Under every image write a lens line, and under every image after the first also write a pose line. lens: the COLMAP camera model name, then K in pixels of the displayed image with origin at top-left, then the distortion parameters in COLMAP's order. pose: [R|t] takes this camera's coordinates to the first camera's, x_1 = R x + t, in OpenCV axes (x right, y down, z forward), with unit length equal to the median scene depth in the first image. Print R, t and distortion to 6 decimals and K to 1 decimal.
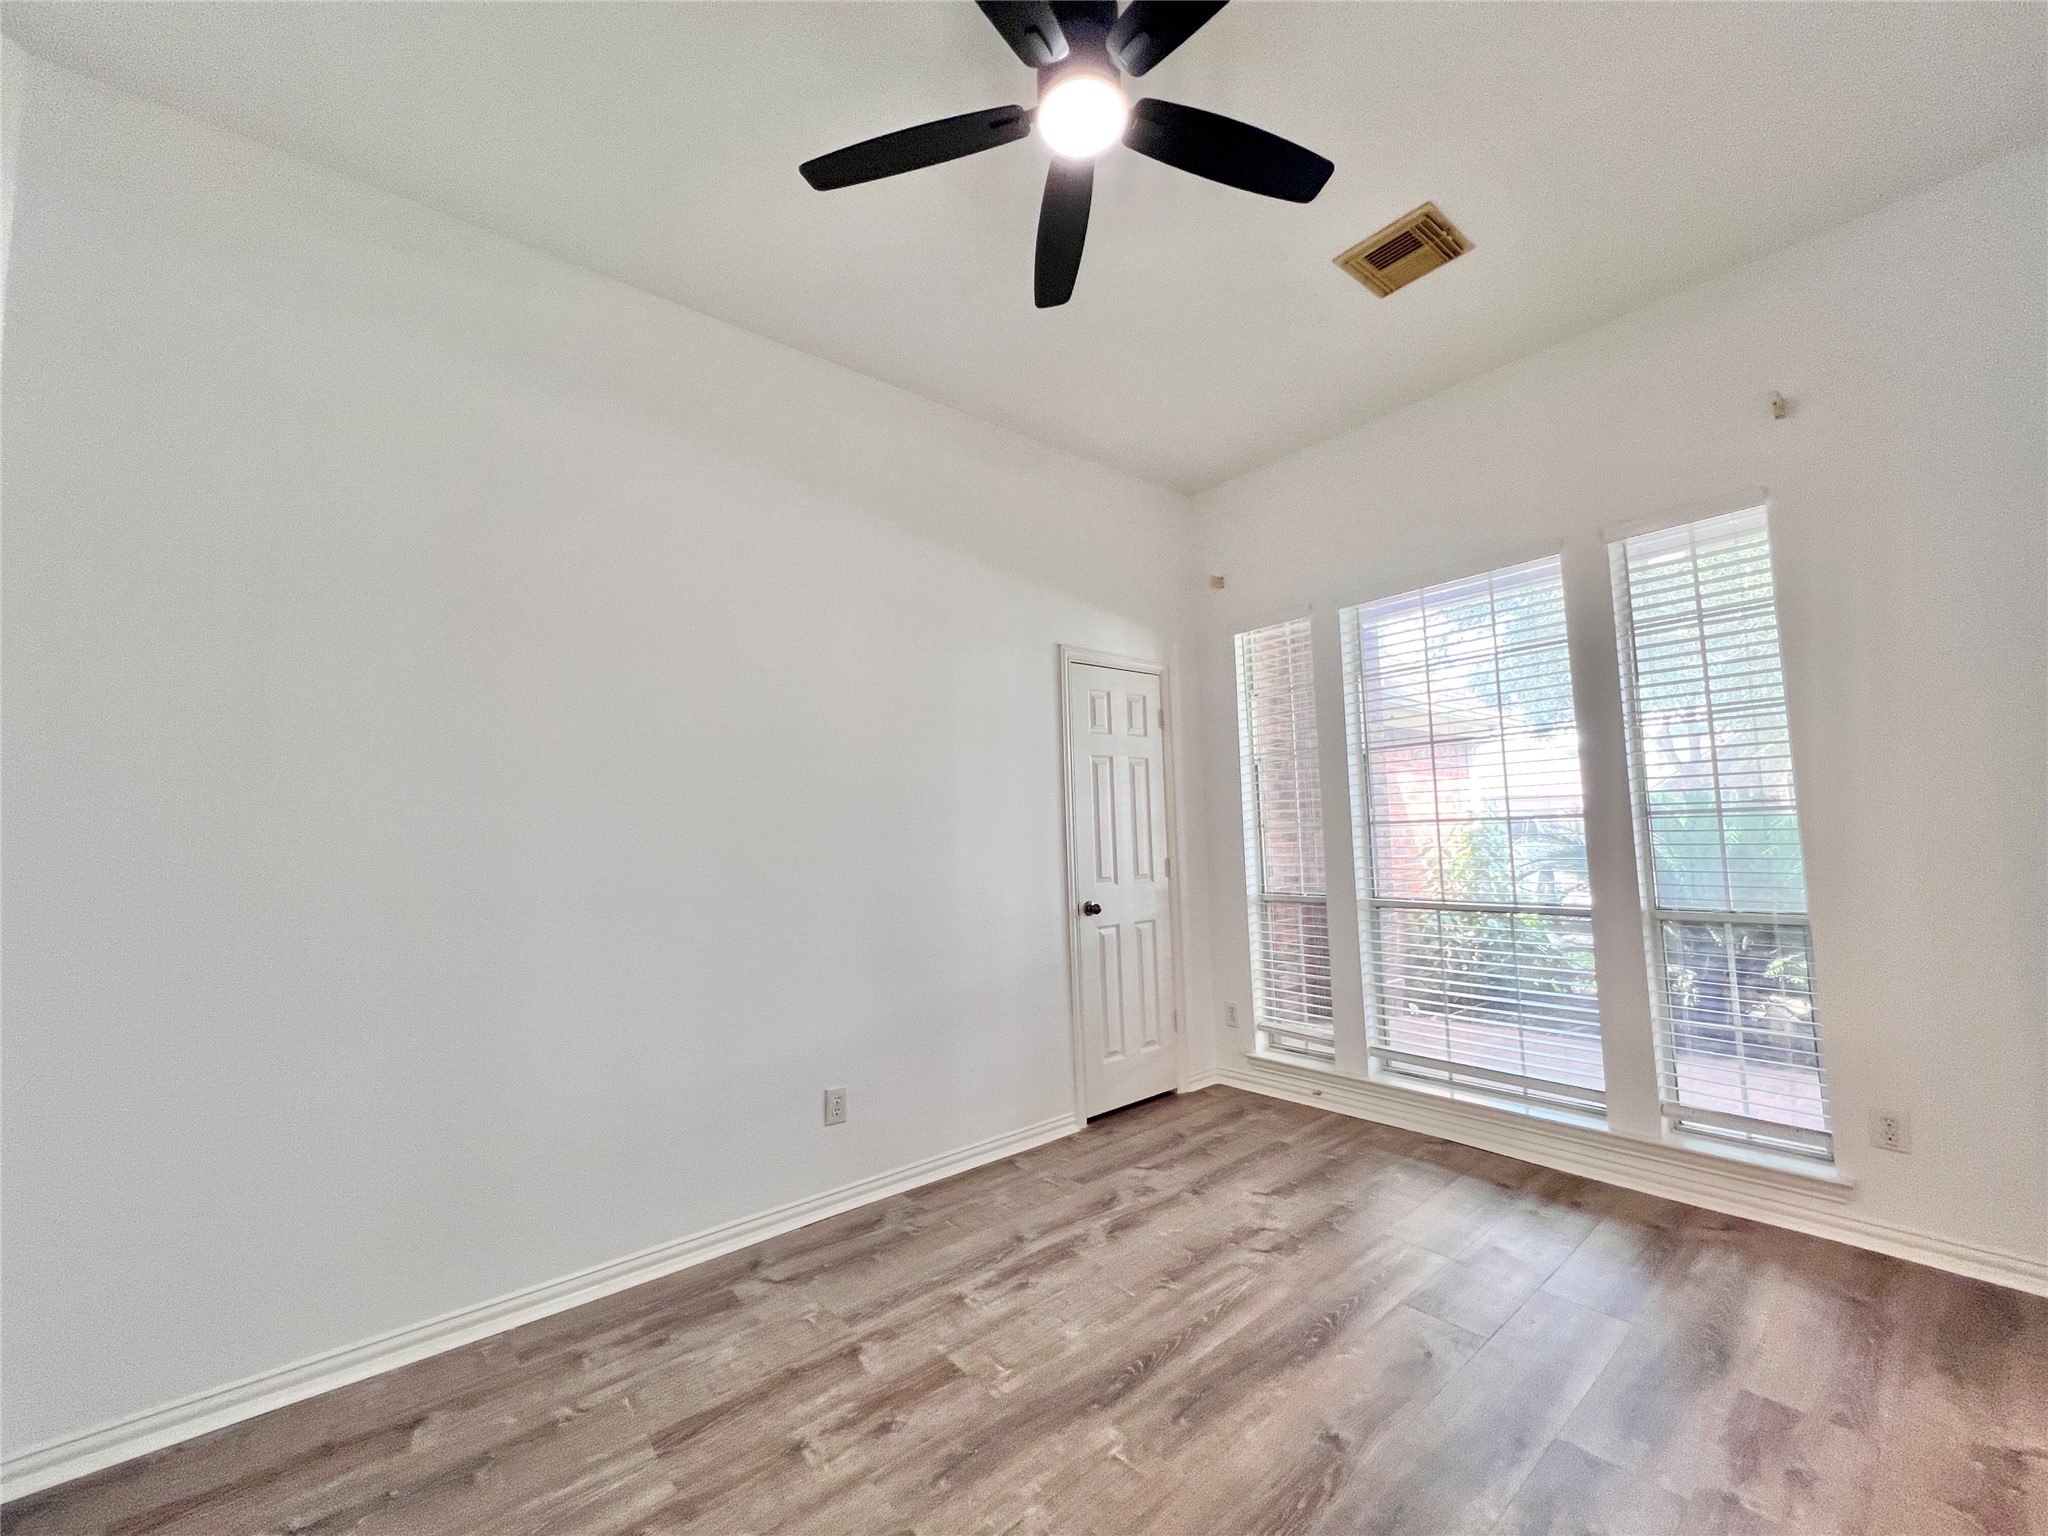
lens RADIAL K [[821.9, 0, 1023.6], [0, 821.9, 770.7], [0, 0, 1]] dist [-0.000714, 0.000260]
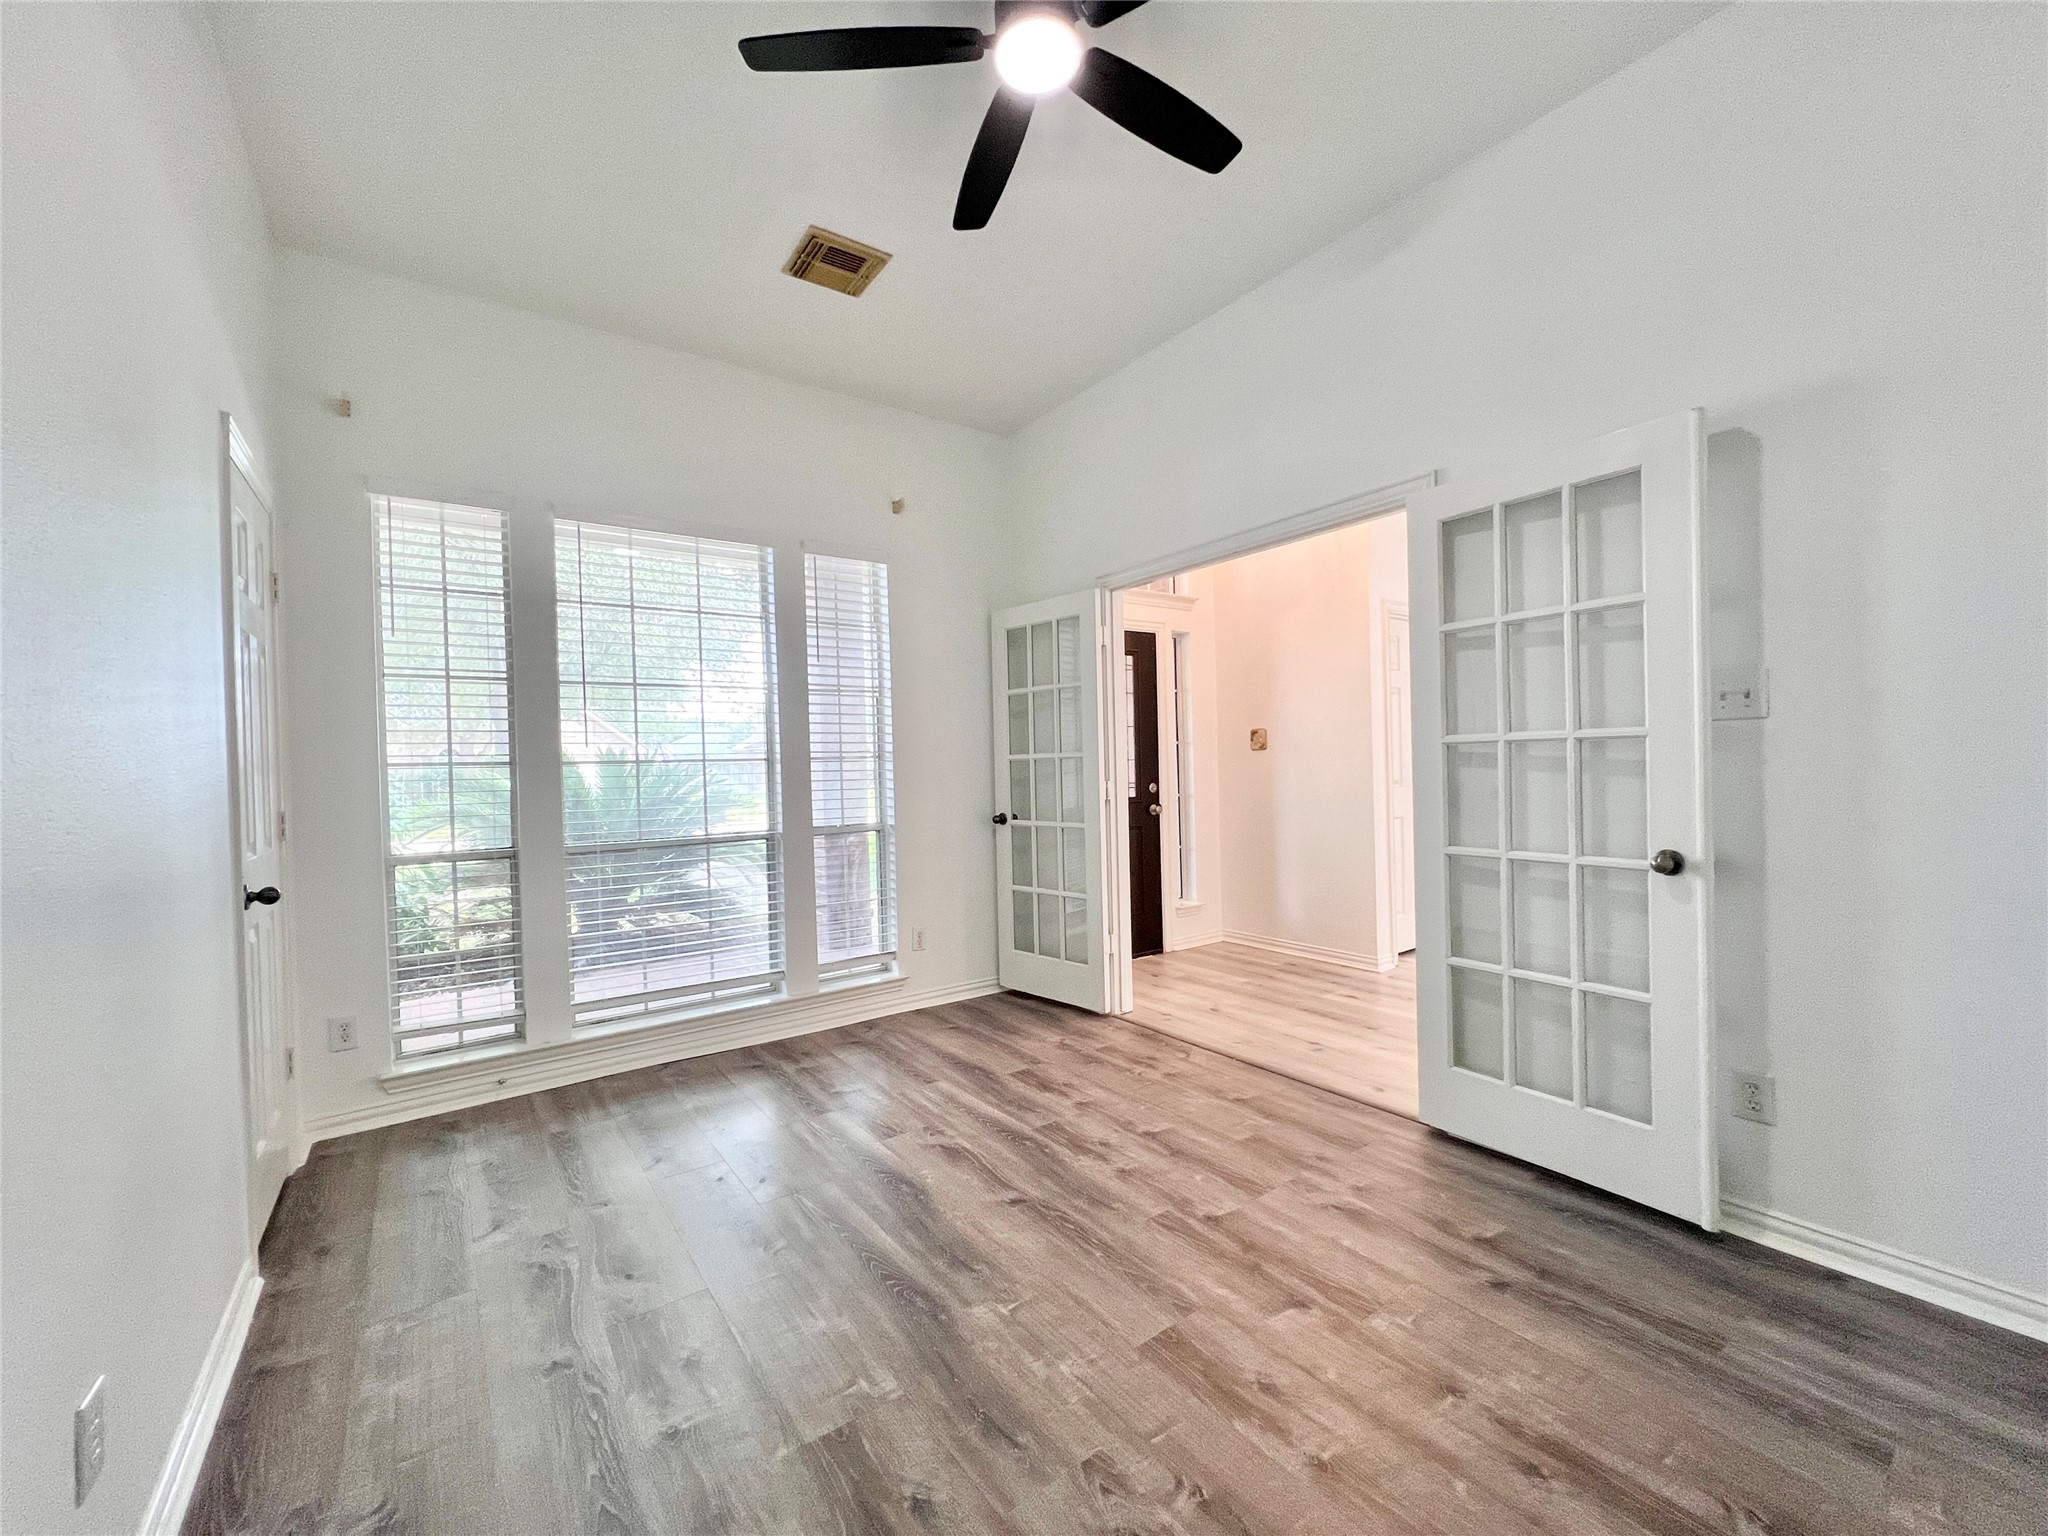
lens RADIAL K [[821.9, 0, 1023.9], [0, 821.9, 766.8], [0, 0, 1]] dist [-0.000714, 0.000260]
pose [[0.070510, 0.028863, 0.997093, -0.573443], [-0.052147, 0.998321, -0.025211, 0.080893], [-0.996147, -0.050218, 0.071897, 0.540858]]
